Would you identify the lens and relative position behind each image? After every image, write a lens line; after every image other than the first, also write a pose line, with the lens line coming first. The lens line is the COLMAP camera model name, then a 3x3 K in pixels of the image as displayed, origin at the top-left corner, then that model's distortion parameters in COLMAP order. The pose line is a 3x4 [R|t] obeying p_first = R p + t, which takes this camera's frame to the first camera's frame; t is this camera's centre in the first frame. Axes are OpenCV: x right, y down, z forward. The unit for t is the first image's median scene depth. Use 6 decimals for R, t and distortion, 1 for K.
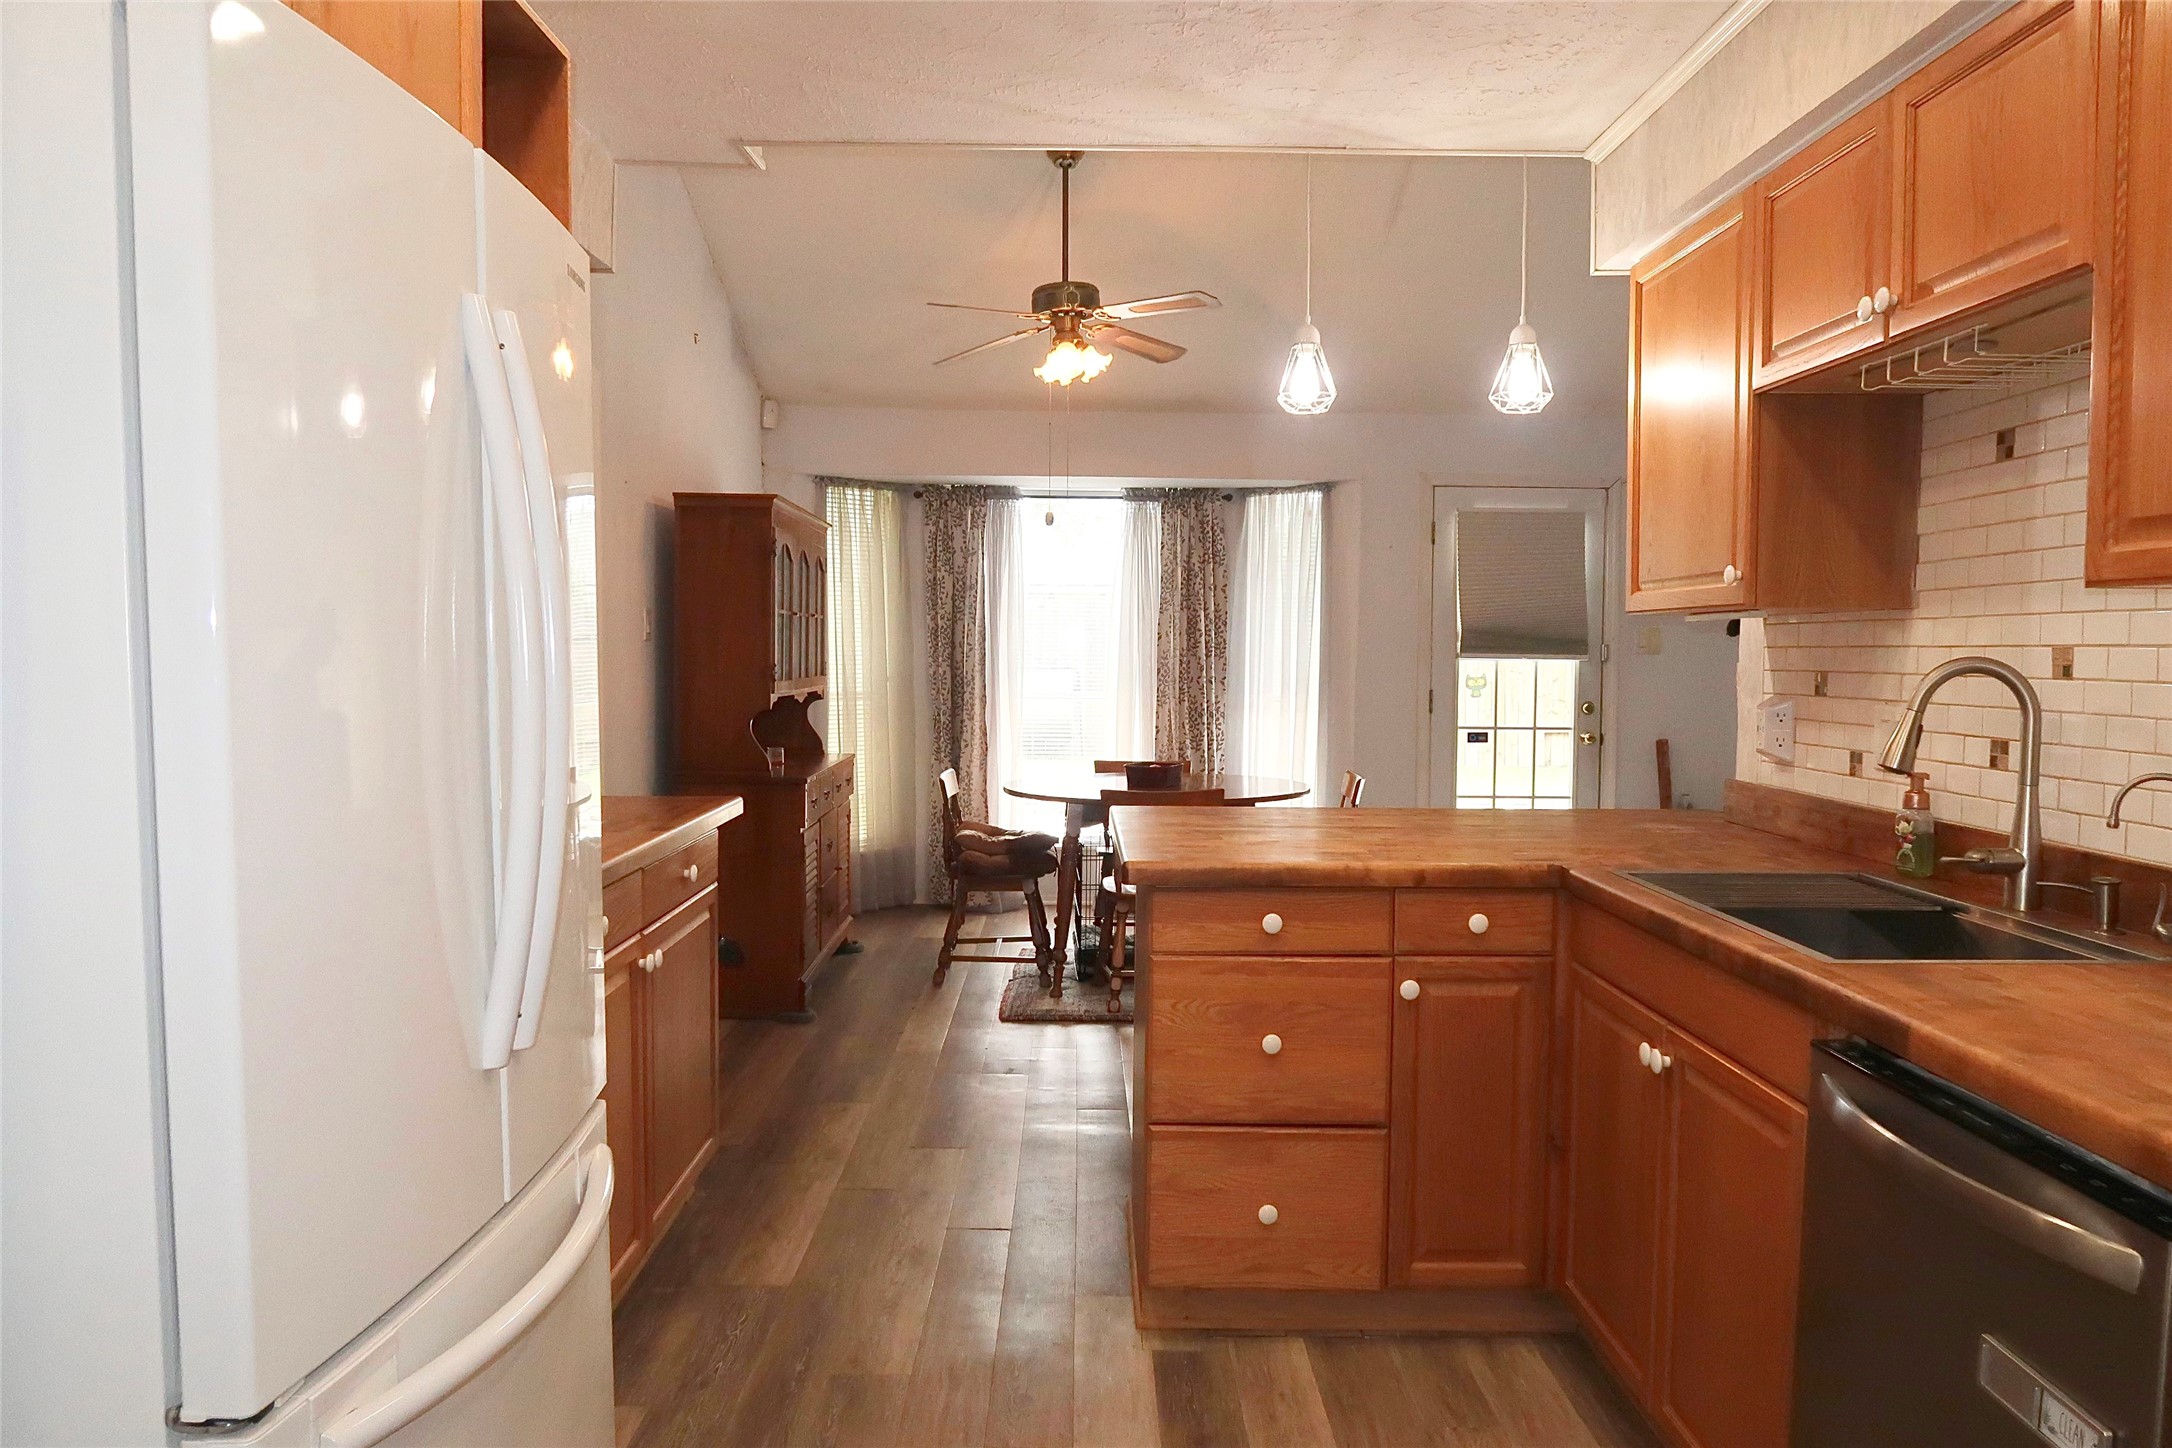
lens RADIAL K [[1519.4, 0, 1085.6], [0, 1519.4, 725.3], [0, 0, 1]] dist [0.004379, -0.002869]
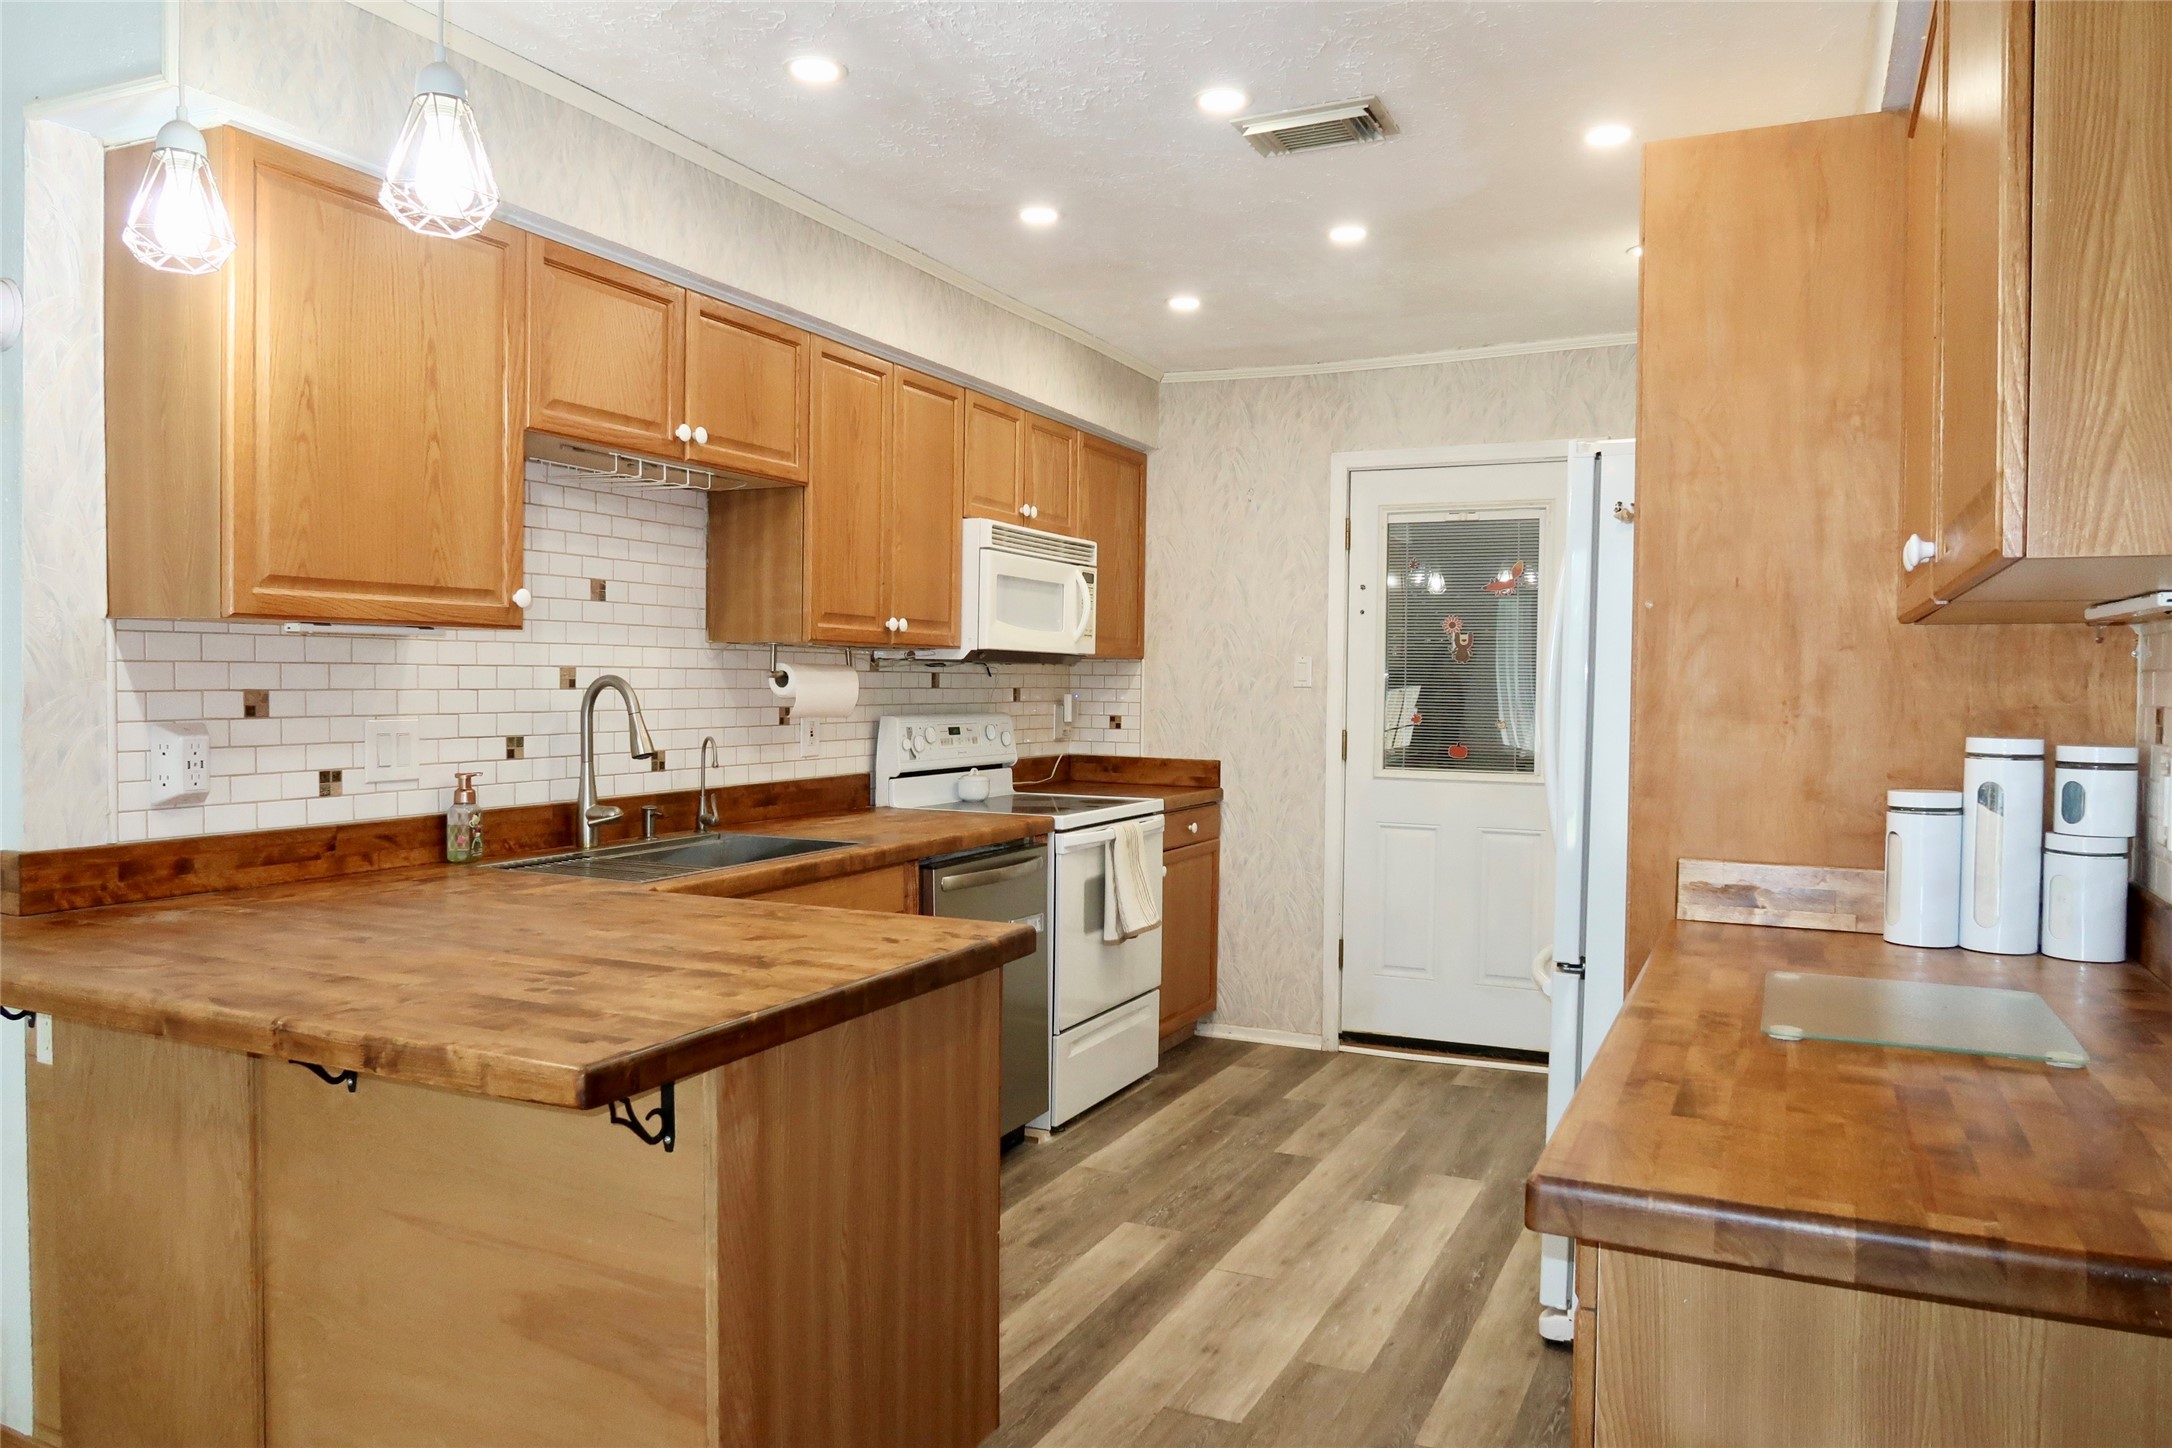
lens RADIAL K [[1519.4, 0, 1086.0], [0, 1519.4, 720.7], [0, 0, 1]] dist [0.004379, -0.002869]
pose [[-0.901379, -0.026489, 0.432221, -0.375374], [0.006973, 0.997110, 0.075651, -0.091083], [-0.432975, 0.071204, -0.898589, 1.783464]]
